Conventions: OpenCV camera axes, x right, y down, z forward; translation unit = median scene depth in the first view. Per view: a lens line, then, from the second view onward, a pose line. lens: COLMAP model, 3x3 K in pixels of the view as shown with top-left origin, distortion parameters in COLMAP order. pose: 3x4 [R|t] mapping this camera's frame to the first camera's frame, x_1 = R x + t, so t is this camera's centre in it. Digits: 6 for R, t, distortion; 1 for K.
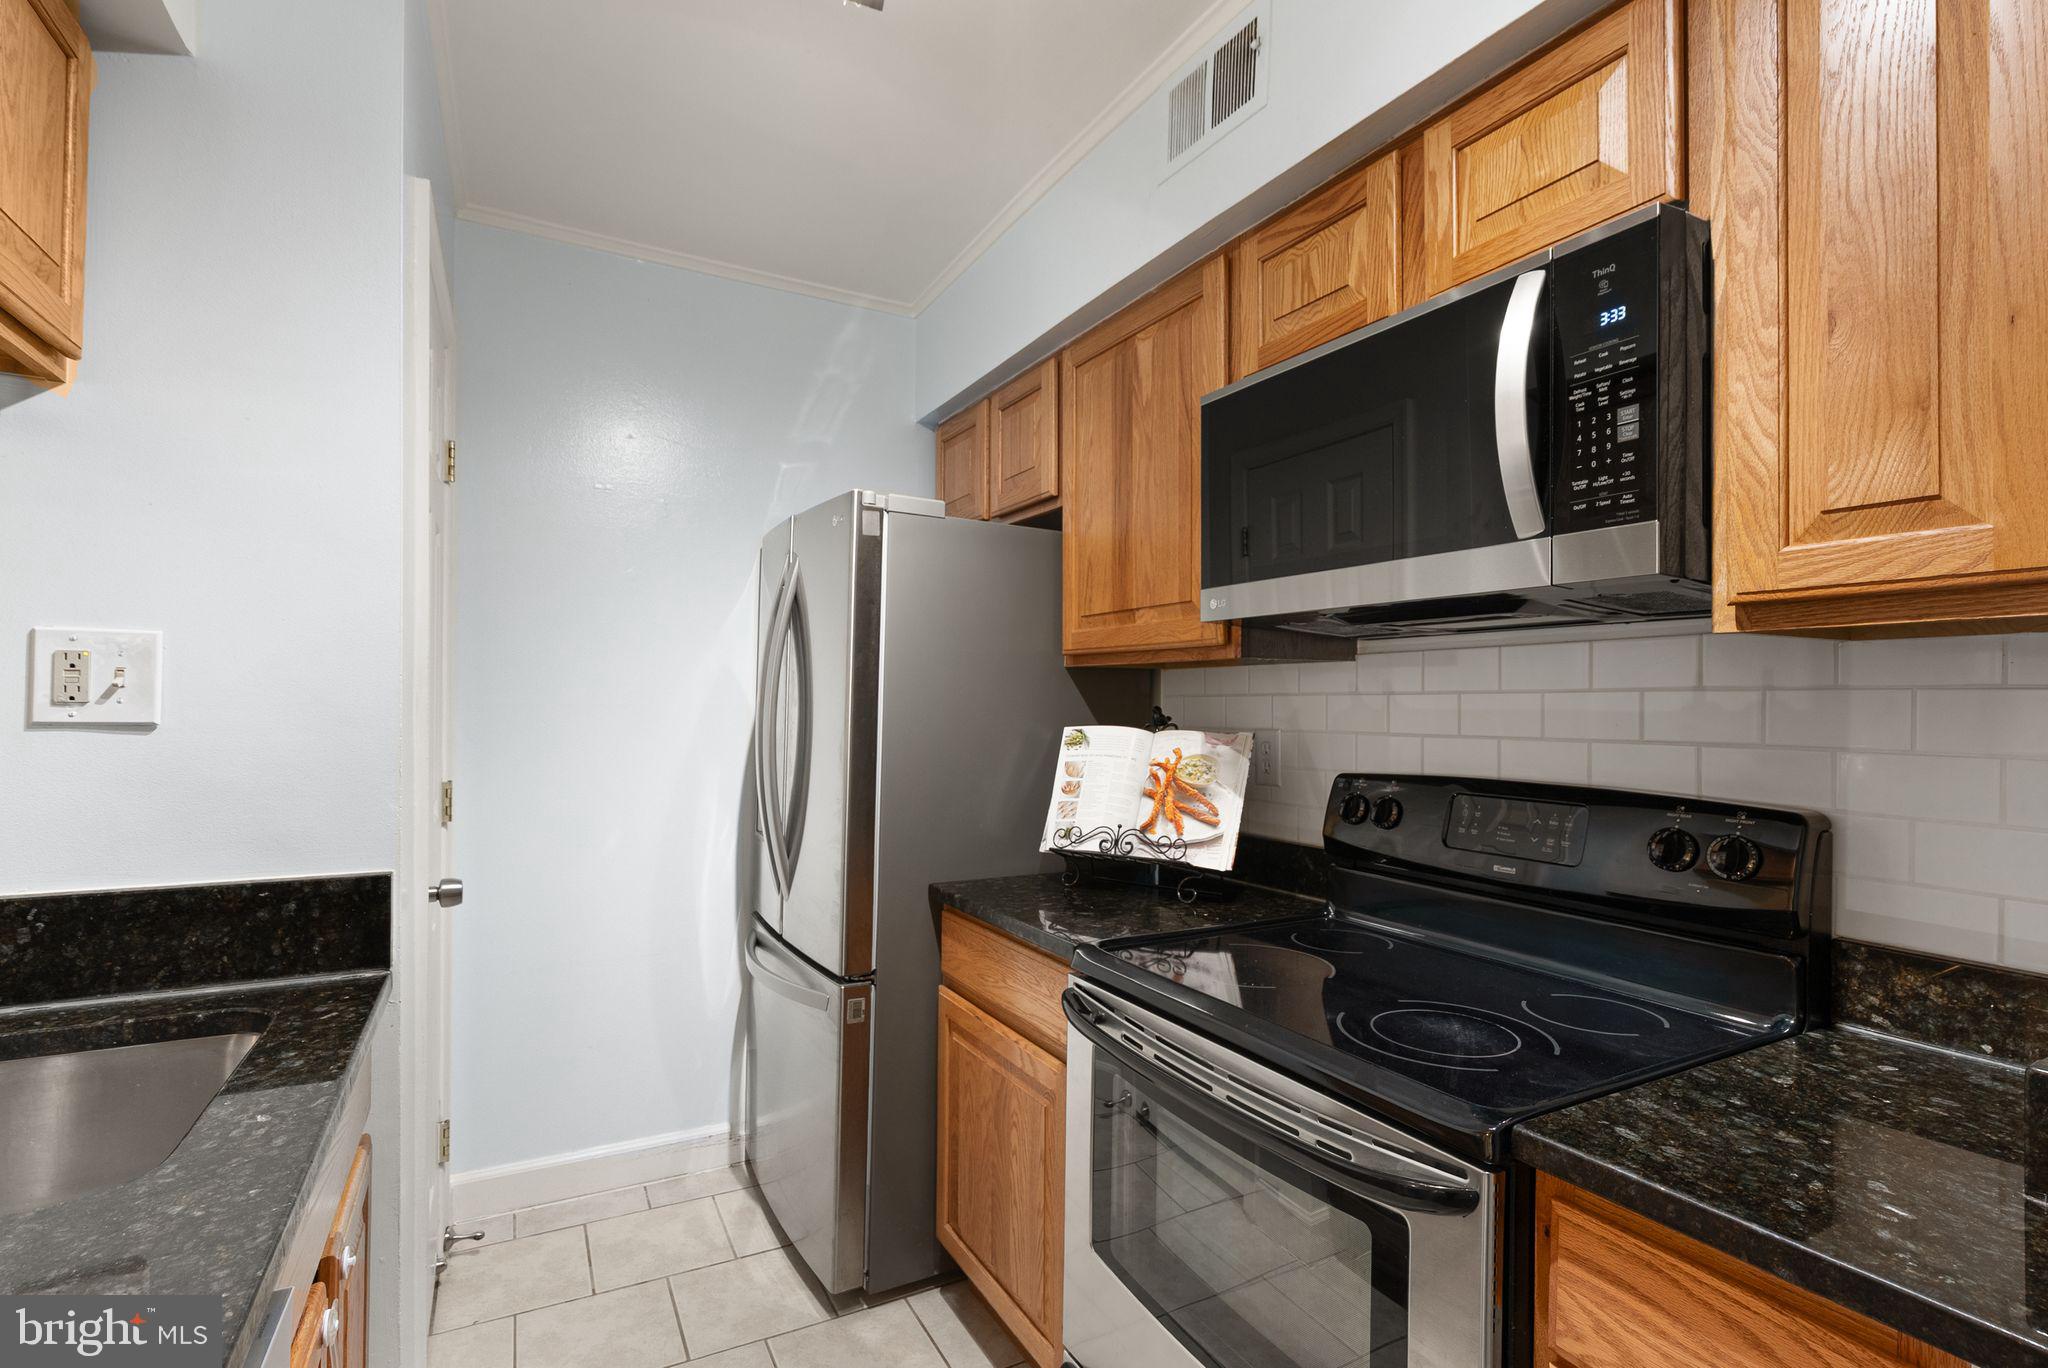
lens RADIAL K [[959.0, 0, 1028.3], [0, 959.0, 695.6], [0, 0, 1]] dist [-0.001488, 0.001145]
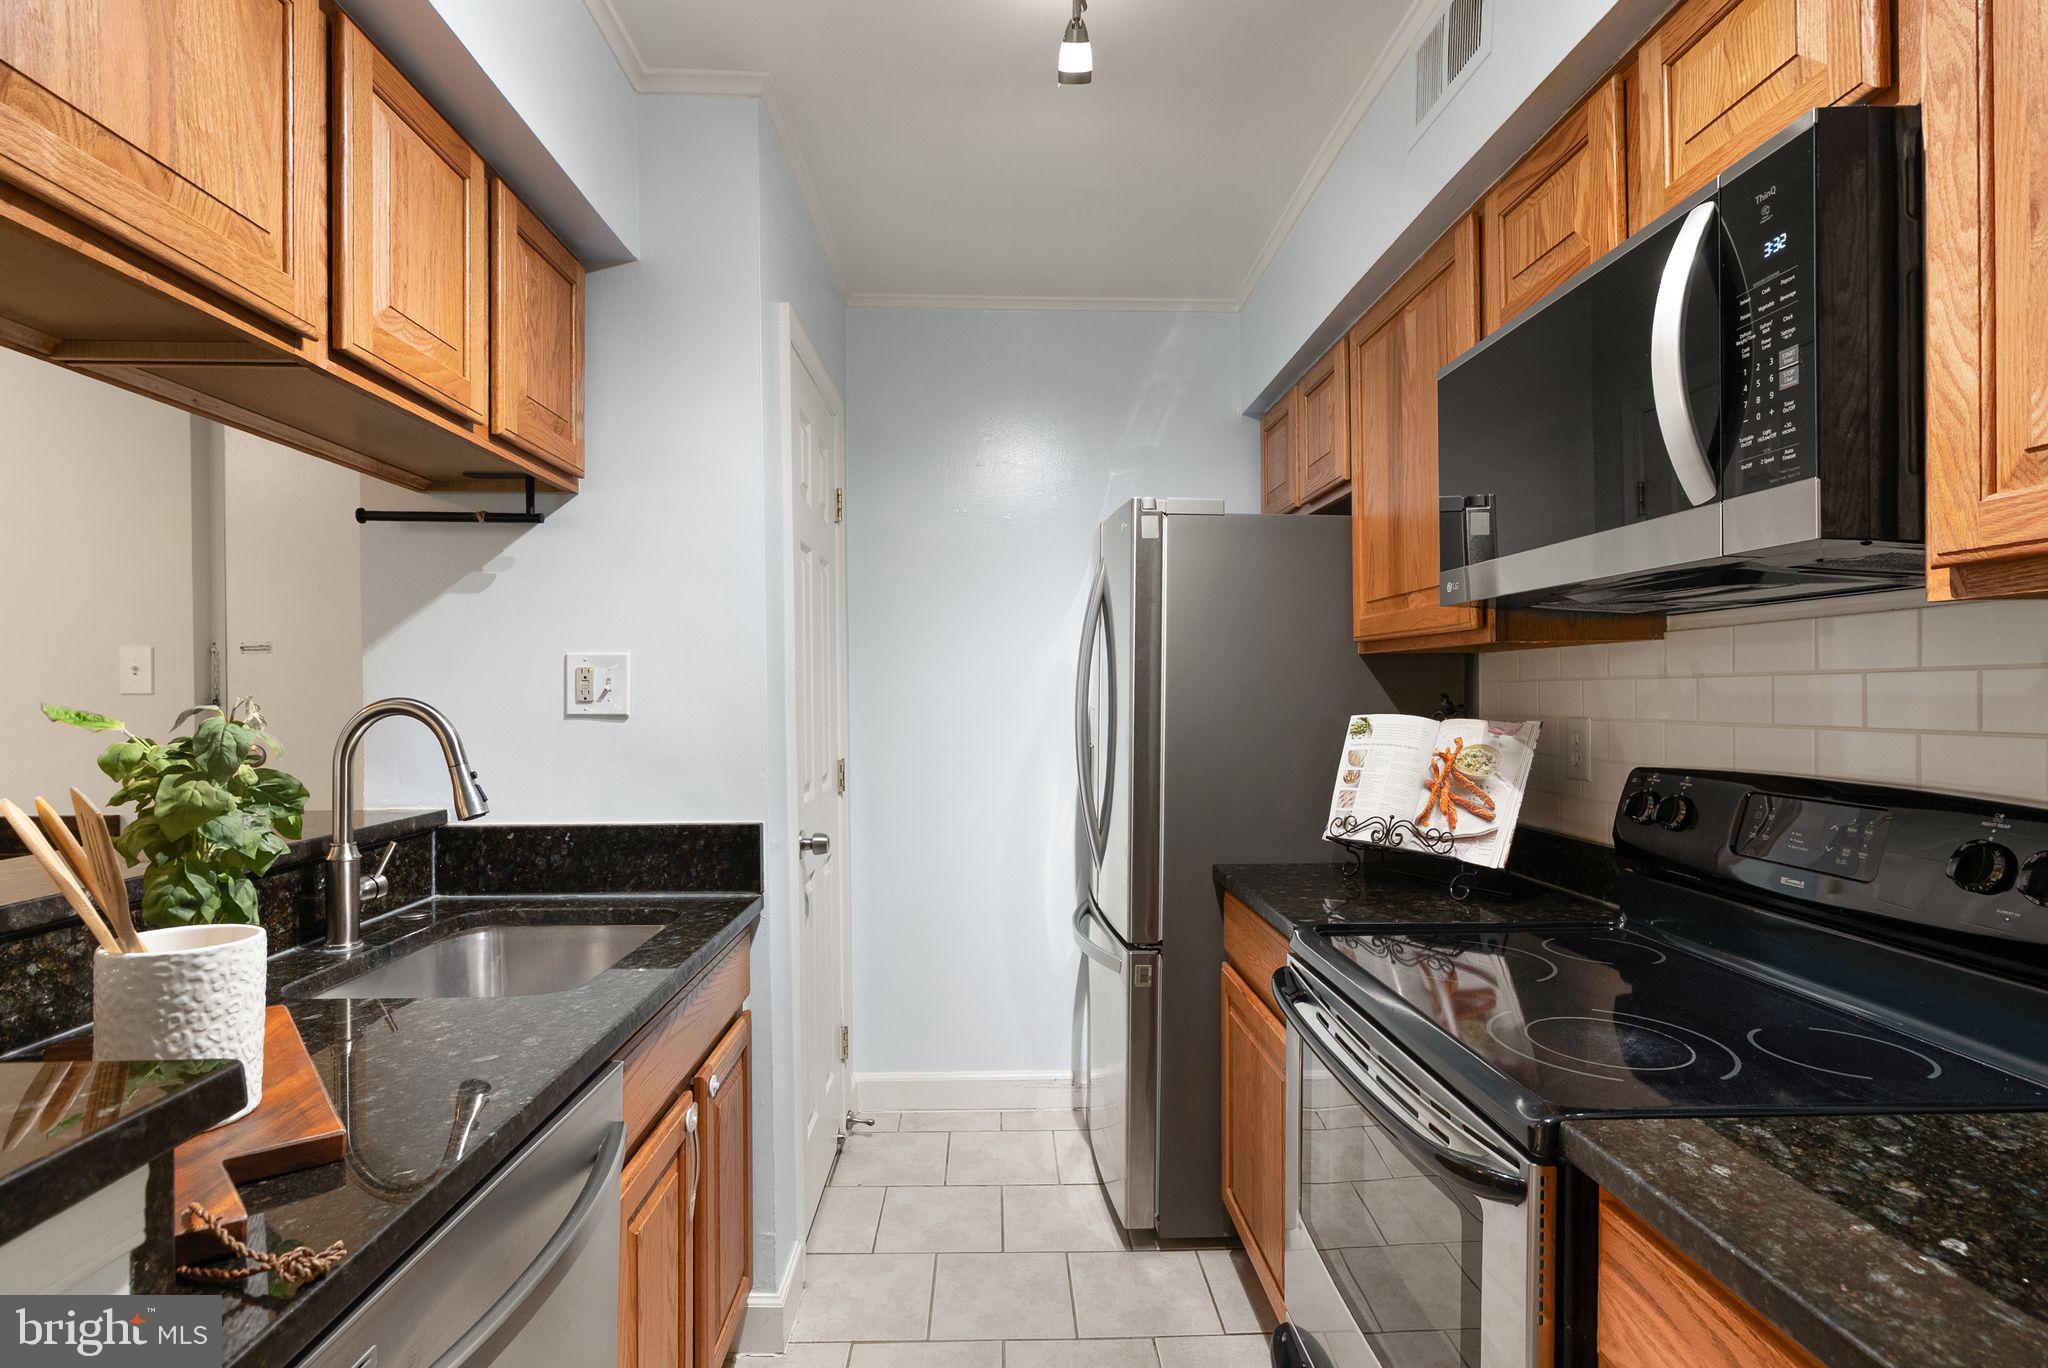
lens RADIAL K [[993.7, 0, 1023.2], [0, 993.7, 696.2], [0, 0, 1]] dist [-0.001070, 0.001014]
pose [[0.893101, -0.011121, -0.449719, 0.225094], [0.017214, 0.999807, 0.009461, -0.002767], [0.449527, -0.016191, 0.893120, -0.070684]]
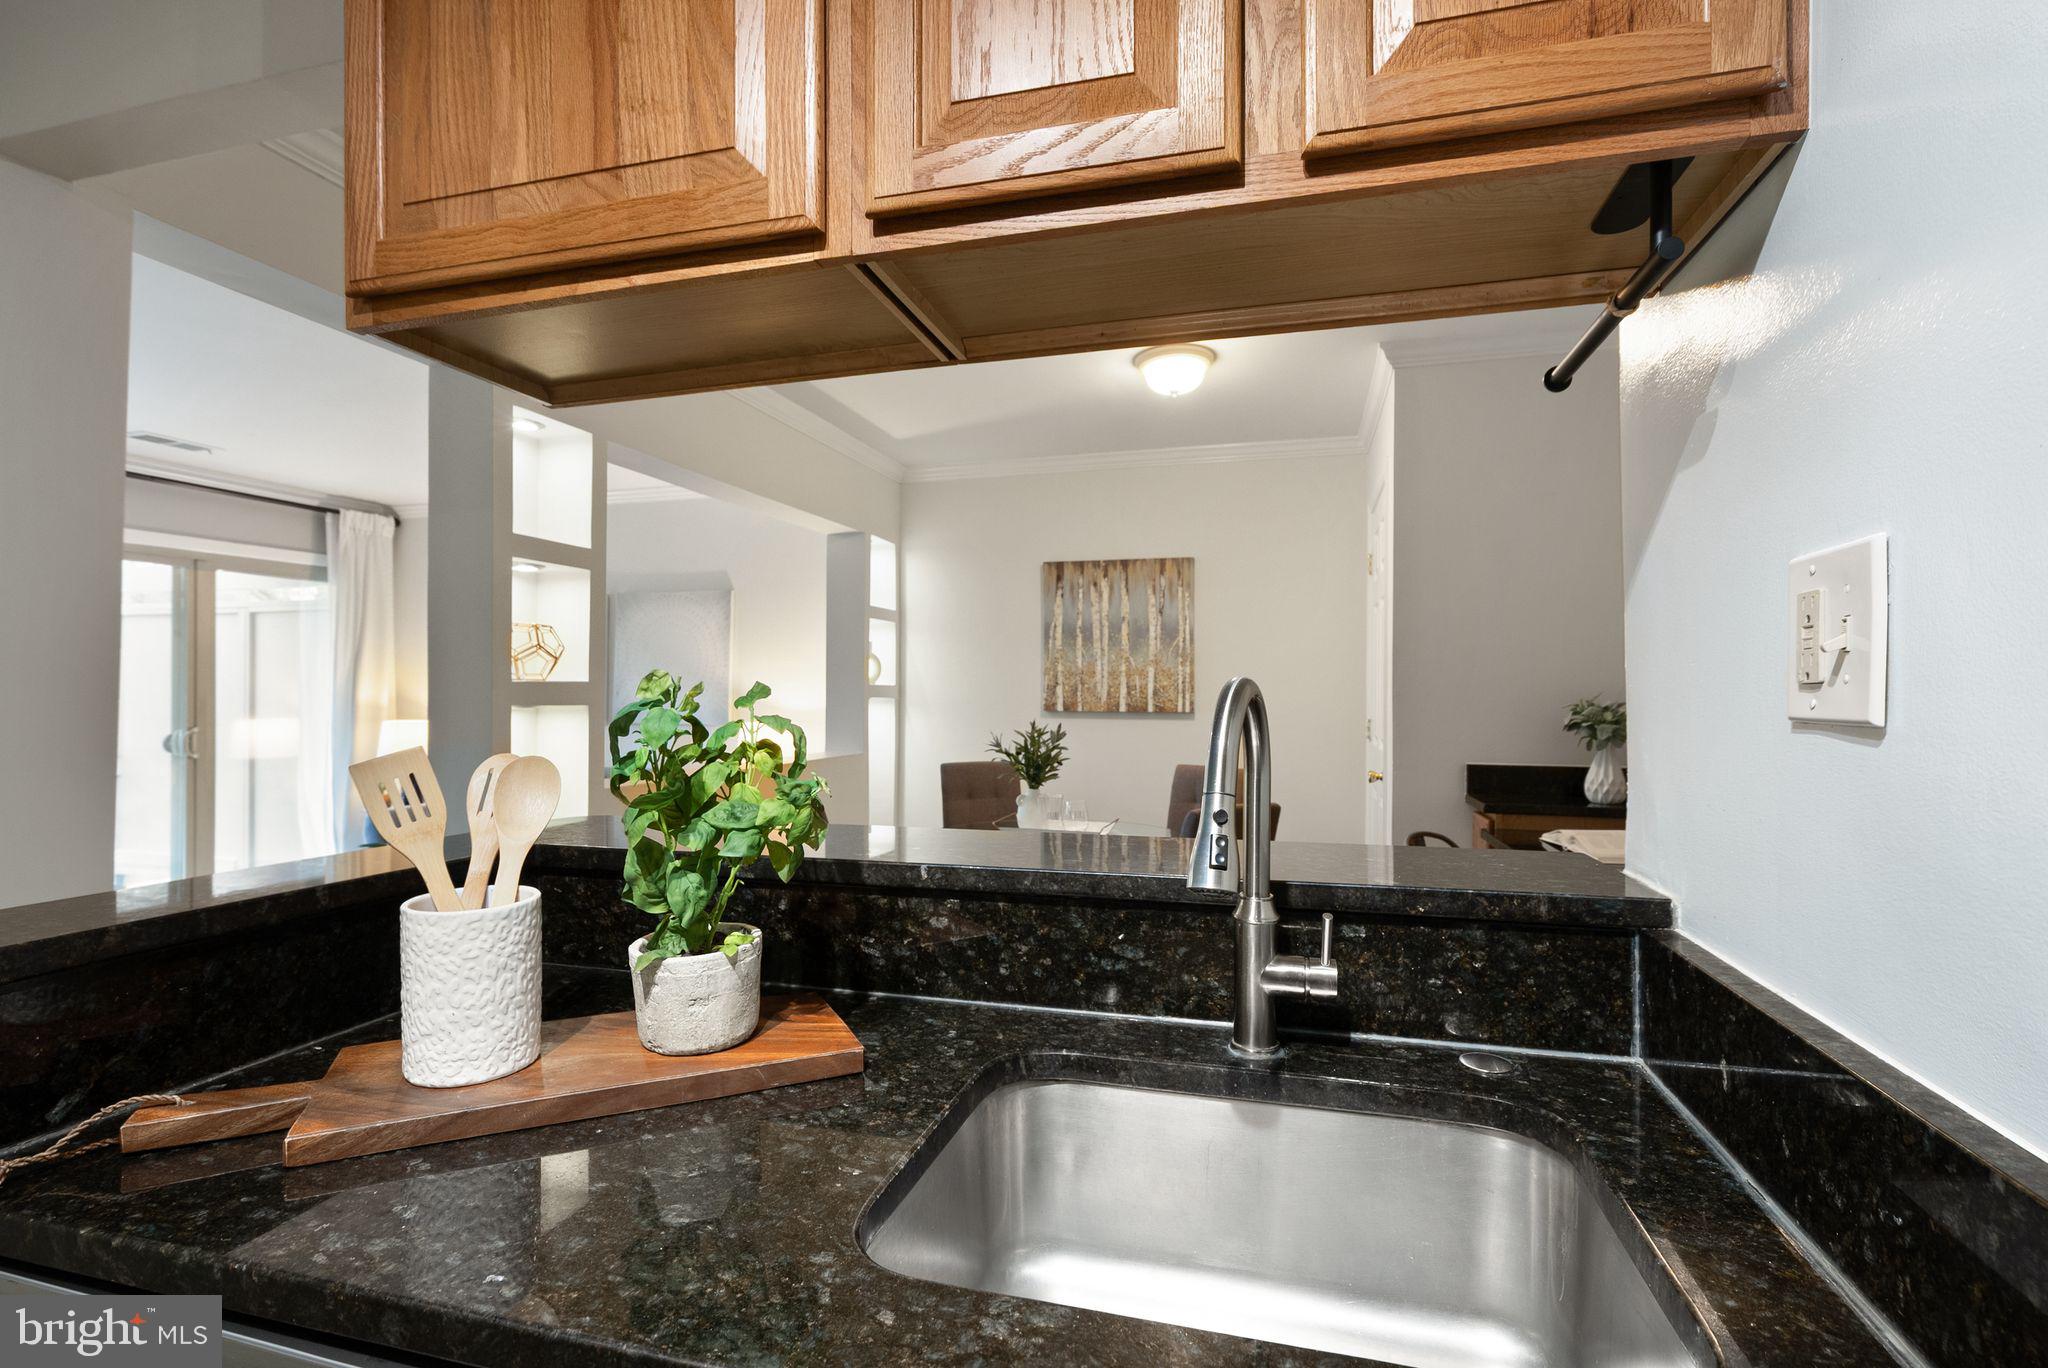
lens RADIAL K [[949.8, 0, 1025.3], [0, 949.8, 690.7], [0, 0, 1]] dist [-0.003513, 0.000028]
pose [[-0.695651, -0.014291, -0.718238, -0.176057], [0.001508, 0.999771, -0.021353, 0.014273], [0.718378, -0.015937, -0.695470, 0.681170]]
